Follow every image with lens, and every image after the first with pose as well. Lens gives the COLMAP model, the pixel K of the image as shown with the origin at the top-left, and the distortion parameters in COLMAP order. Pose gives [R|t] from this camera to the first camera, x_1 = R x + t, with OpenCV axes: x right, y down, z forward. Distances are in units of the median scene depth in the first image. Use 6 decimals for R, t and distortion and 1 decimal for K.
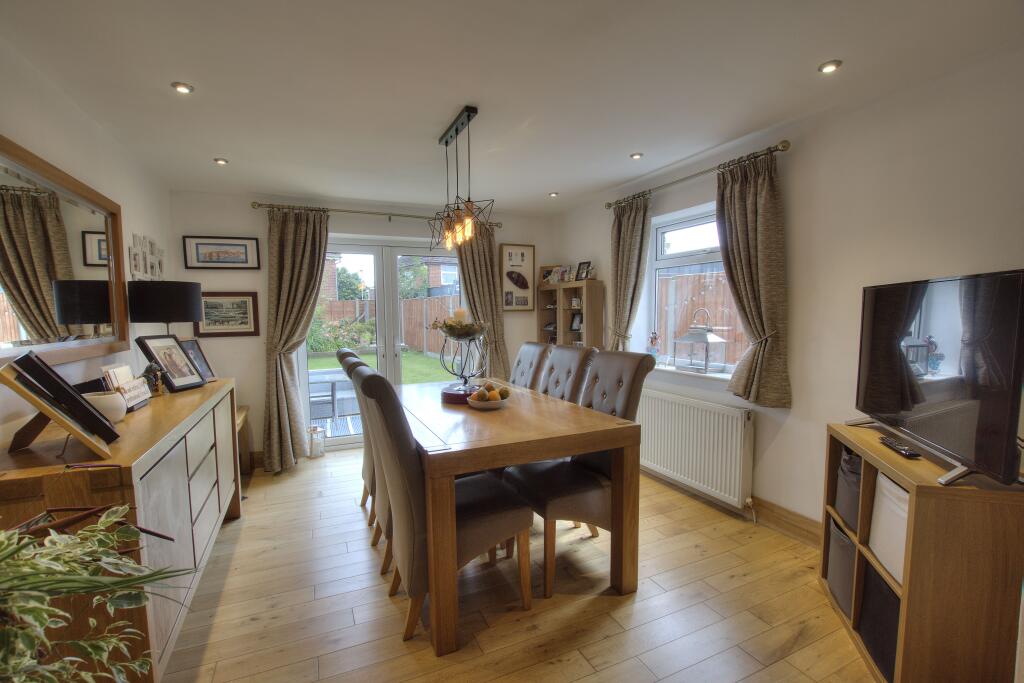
lens RADIAL K [[452.6, 0, 505.9], [0, 452.6, 345.3], [0, 0, 1]] dist [-0.032647, 0.004662]
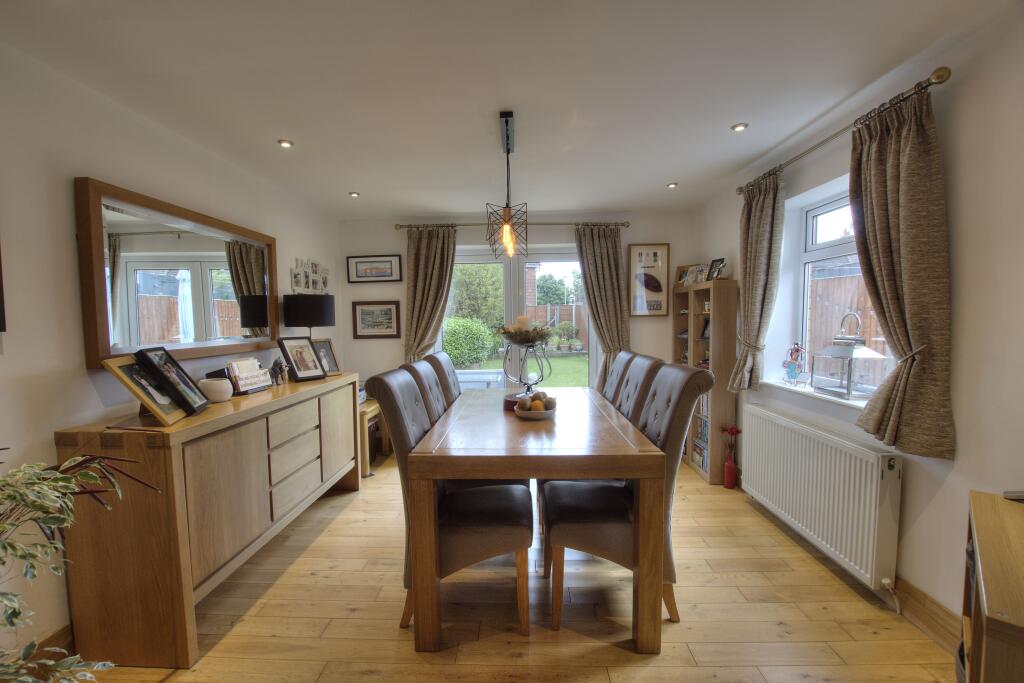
lens RADIAL K [[452.6, 0, 507.2], [0, 452.6, 345.2], [0, 0, 1]] dist [-0.032647, 0.004662]
pose [[0.896633, 0.024446, -0.442099, 0.295829], [-0.028606, 0.999587, -0.002745, -0.010790], [0.441849, 0.015107, 0.896962, 0.094341]]
